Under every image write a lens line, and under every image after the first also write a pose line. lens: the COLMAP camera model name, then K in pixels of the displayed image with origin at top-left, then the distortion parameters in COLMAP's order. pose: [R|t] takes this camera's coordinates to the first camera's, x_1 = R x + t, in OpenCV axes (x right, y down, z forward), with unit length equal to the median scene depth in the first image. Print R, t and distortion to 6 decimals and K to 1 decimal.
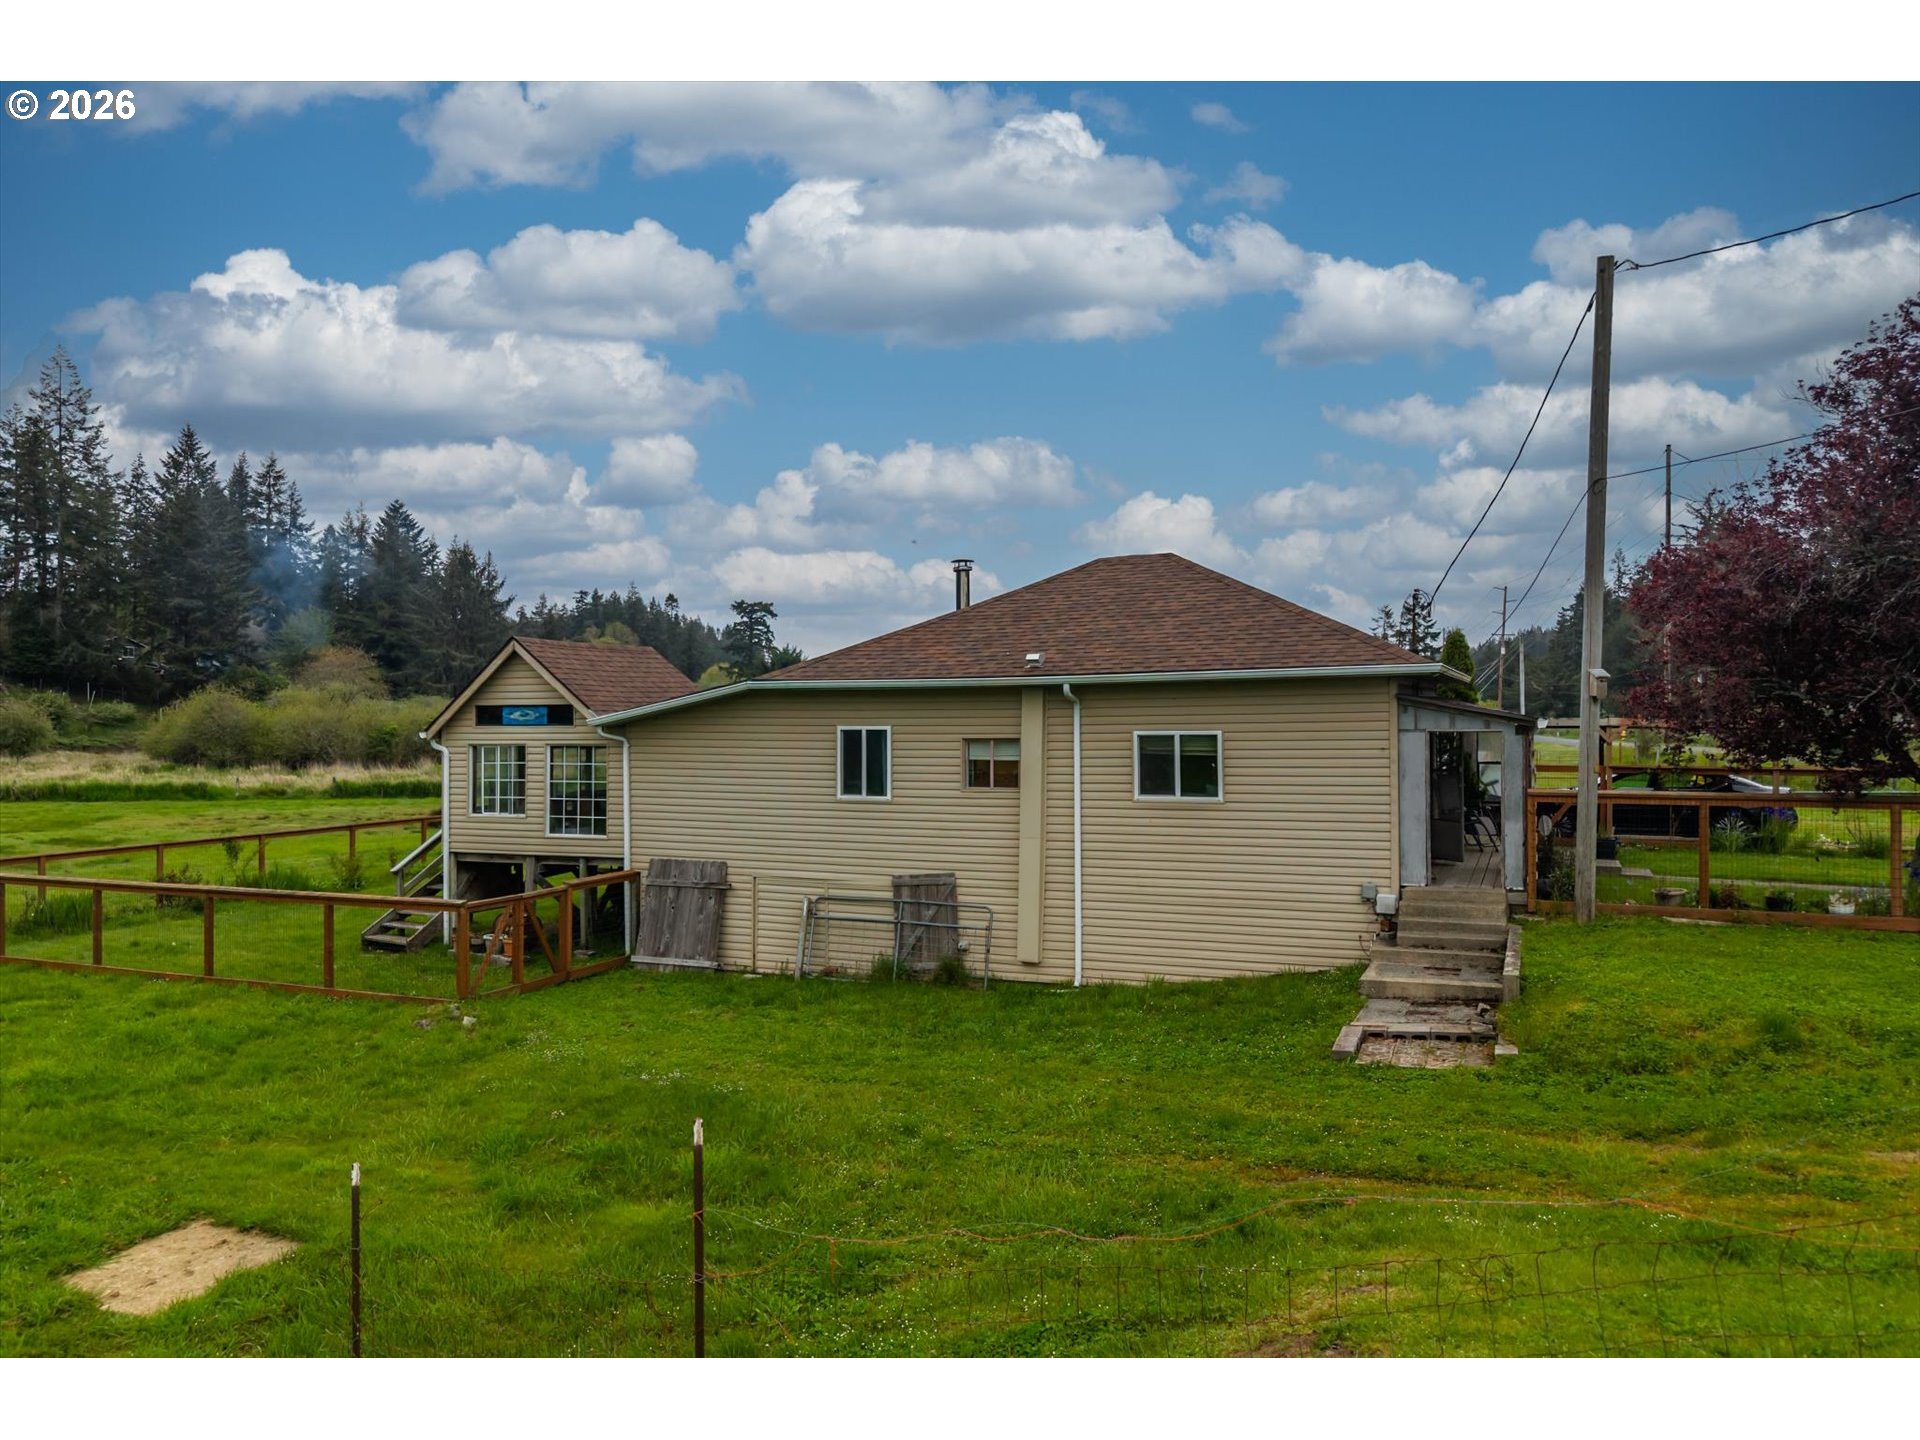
lens RADIAL K [[1281.8, 0, 960.9], [0, 1281.8, 728.9], [0, 0, 1]] dist [0.009661, -0.006645]
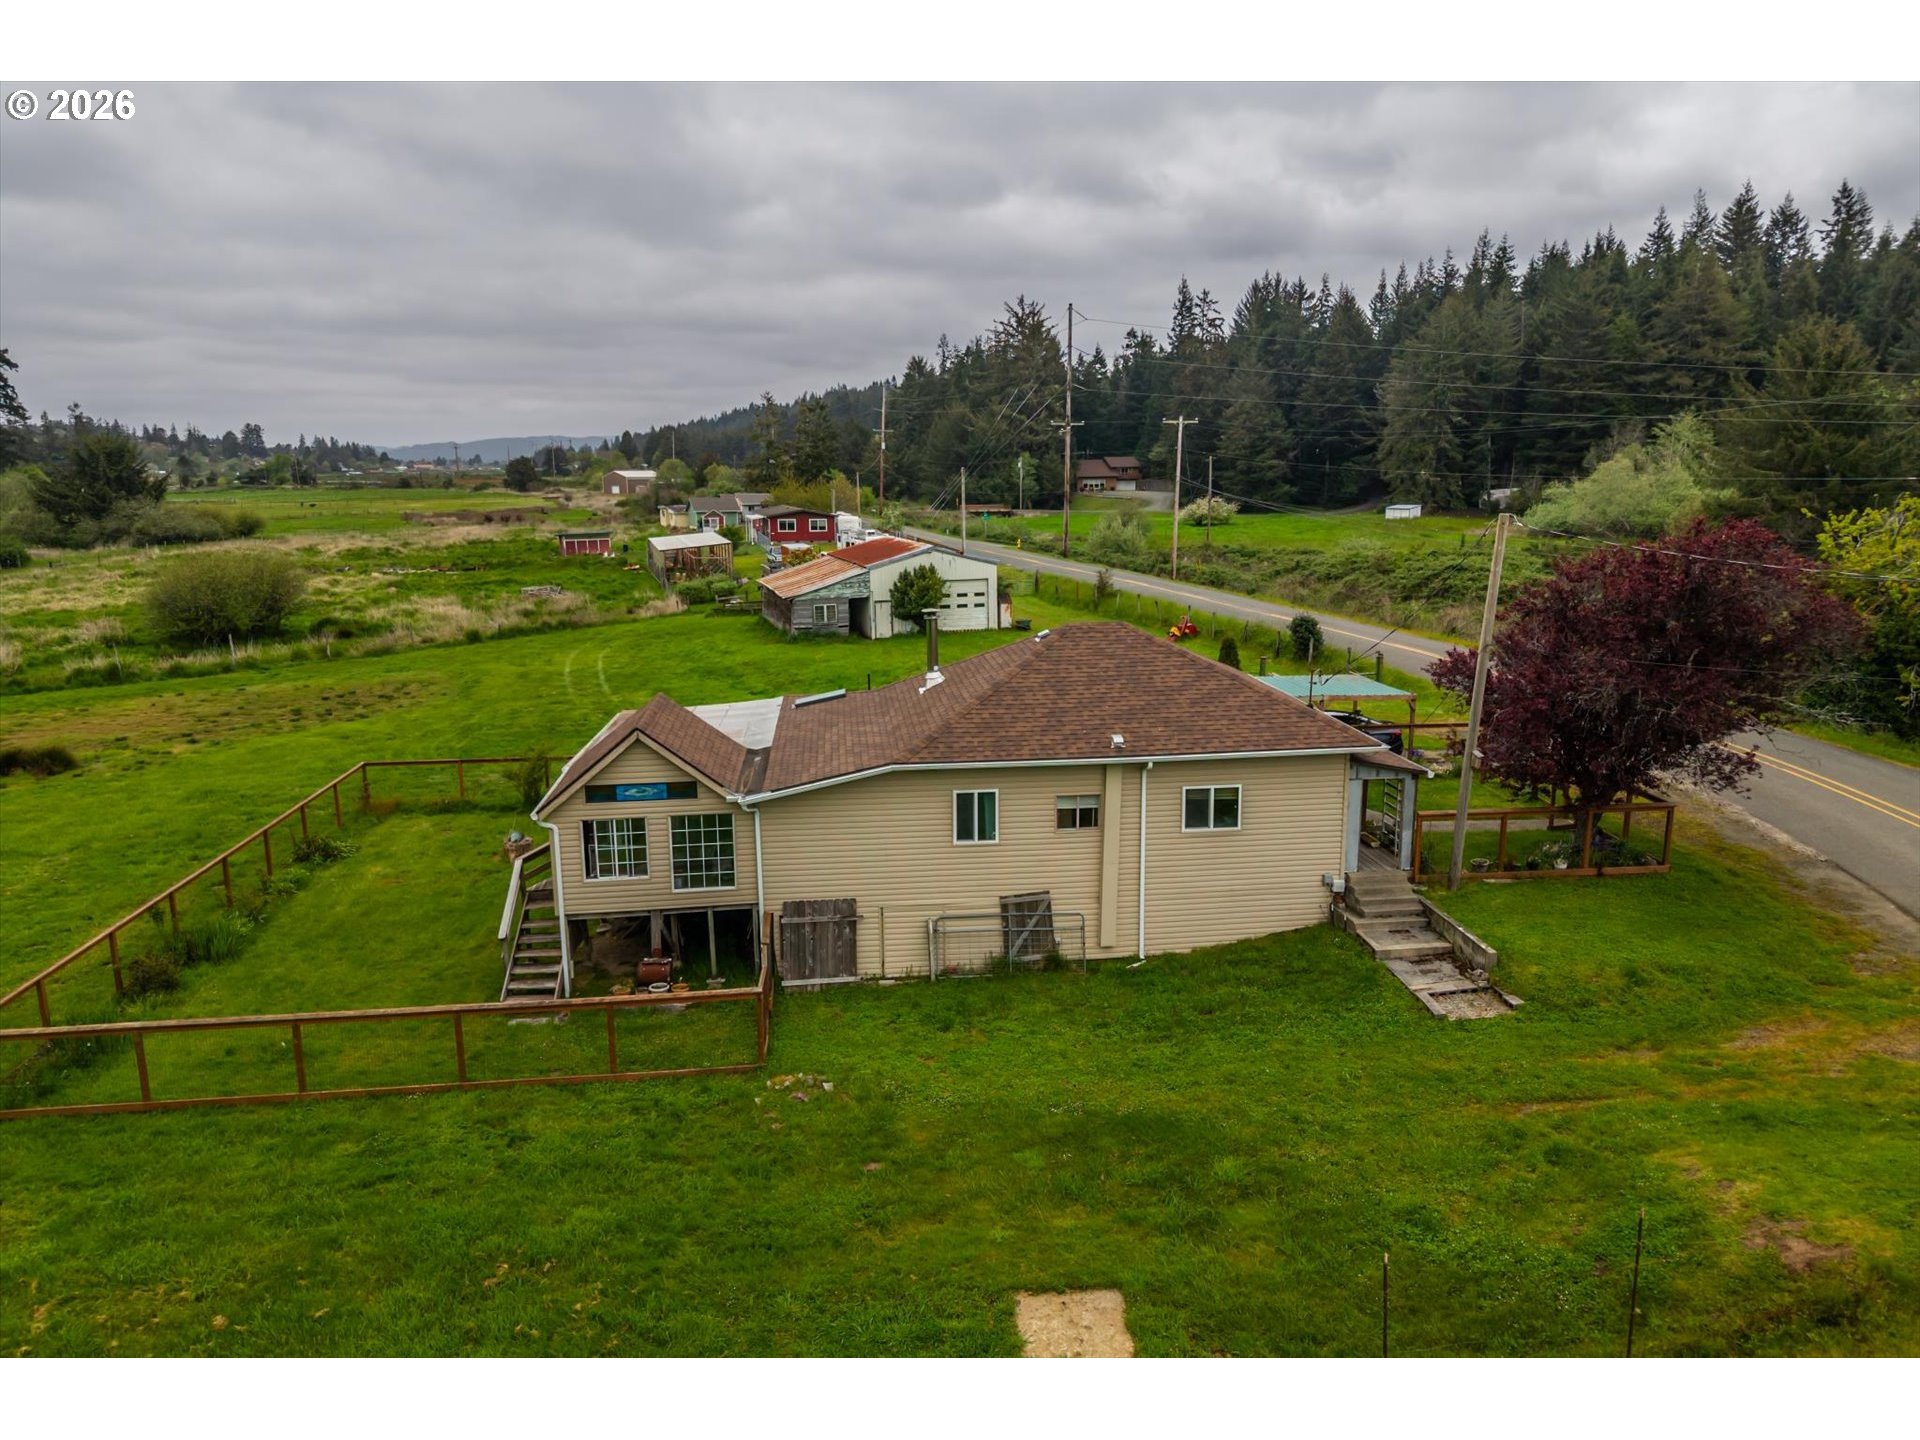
lens RADIAL K [[1281.8, 0, 960.9], [0, 1281.8, 728.9], [0, 0, 1]] dist [0.009661, -0.006645]
pose [[0.871825, -0.098966, 0.479716, -0.689815], [0.007544, 0.981973, 0.188872, -0.301446], [-0.489759, -0.161044, 0.856855, -0.104981]]
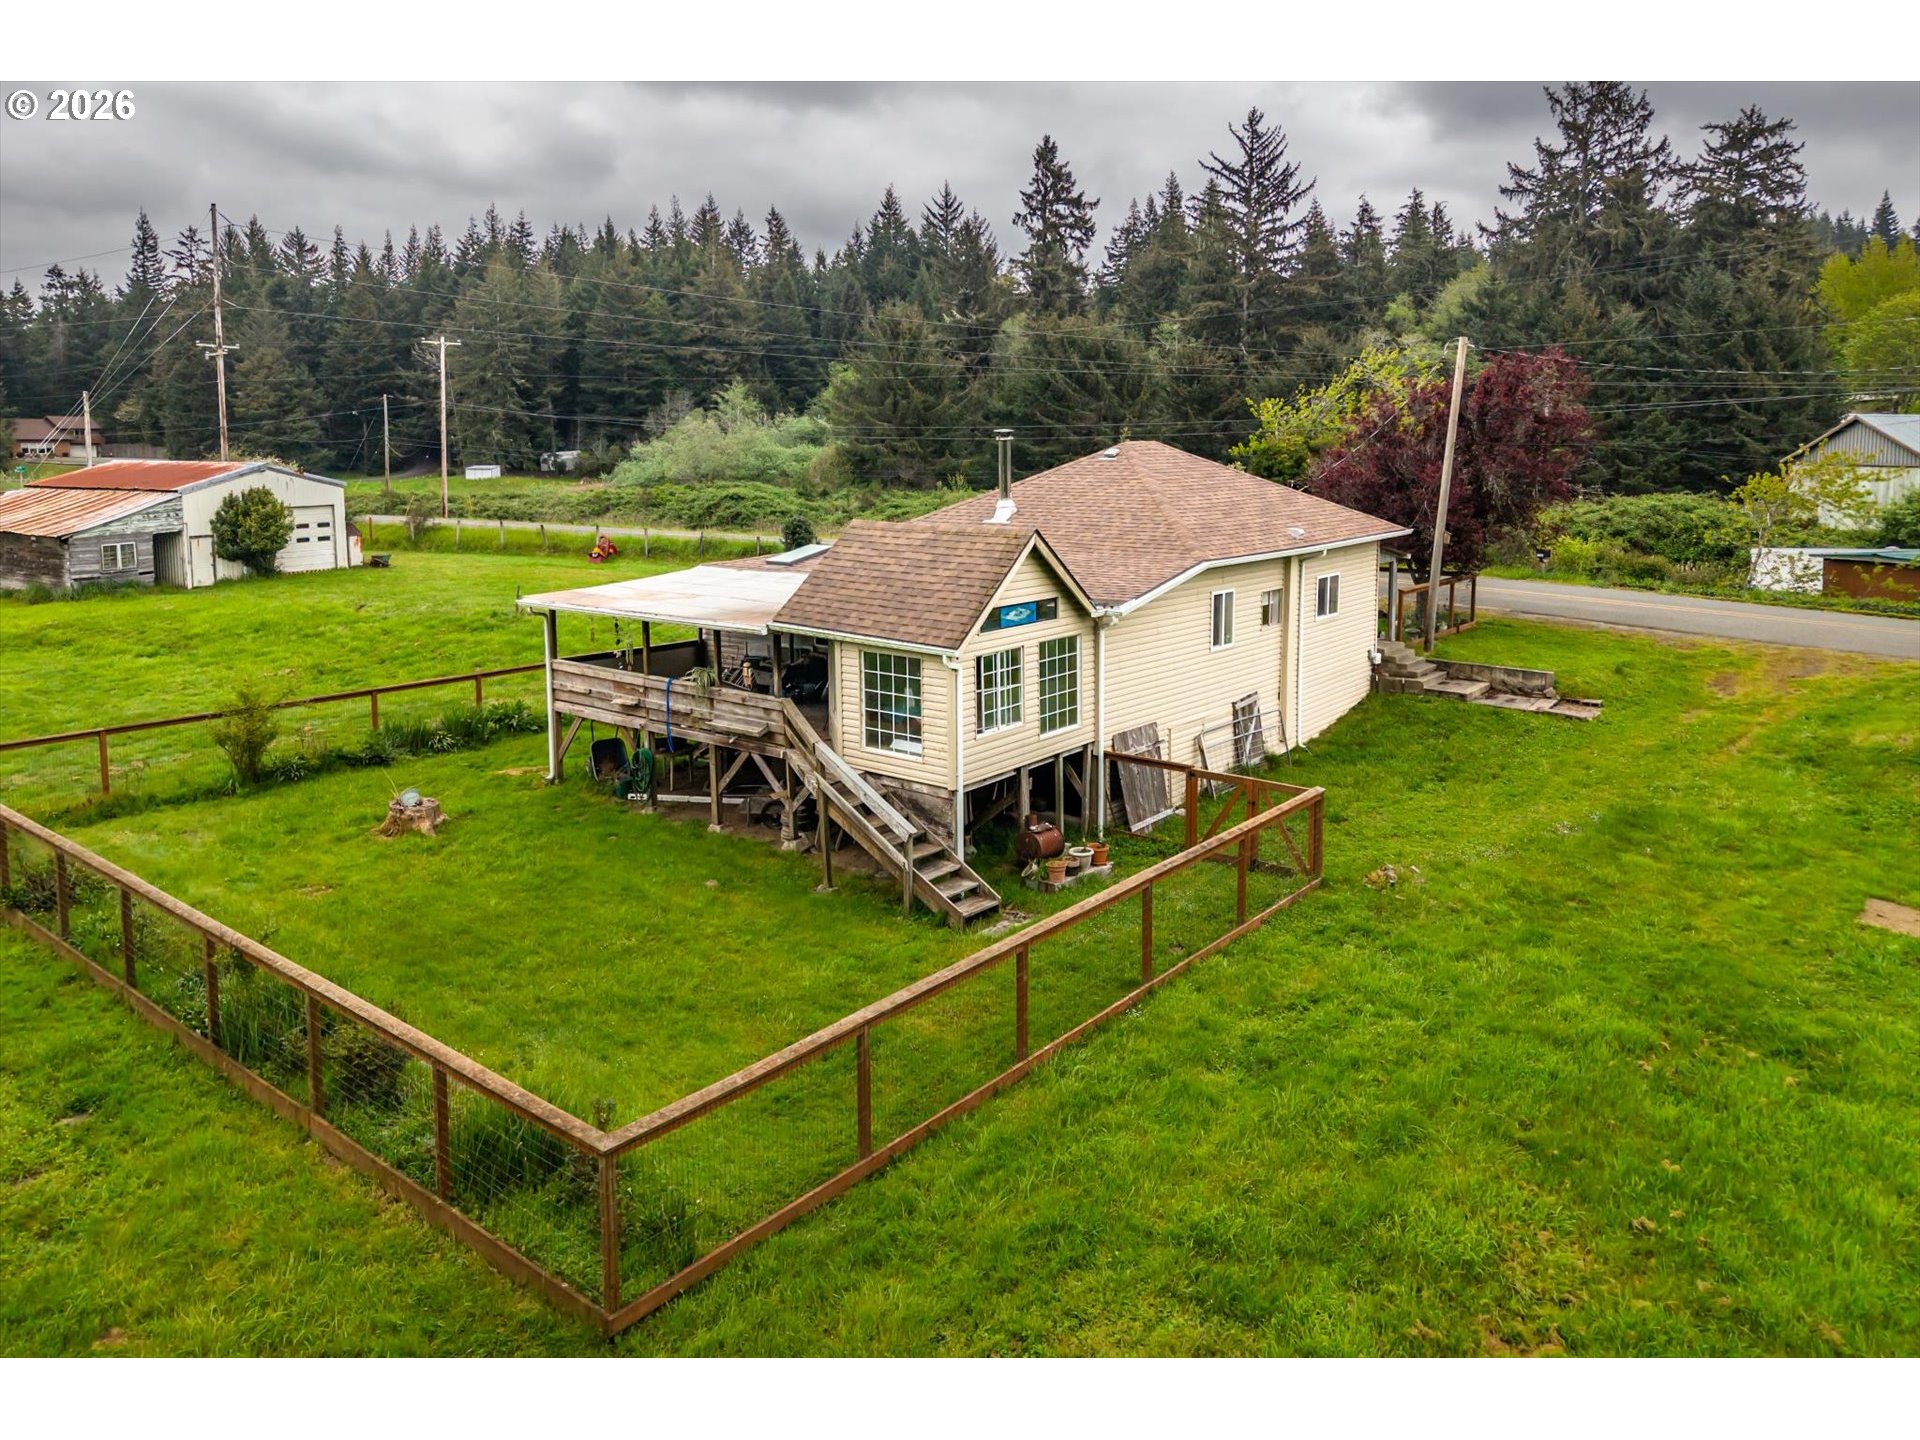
lens RADIAL K [[1305.4, 0, 969.3], [0, 1305.4, 588.0], [0, 0, 1]] dist [0.007020, 0.000460]
pose [[0.282893, -0.098961, 0.954033, -1.322167], [0.005962, 0.994825, 0.101424, -0.130808], [-0.959133, -0.023004, 0.282019, 0.849735]]
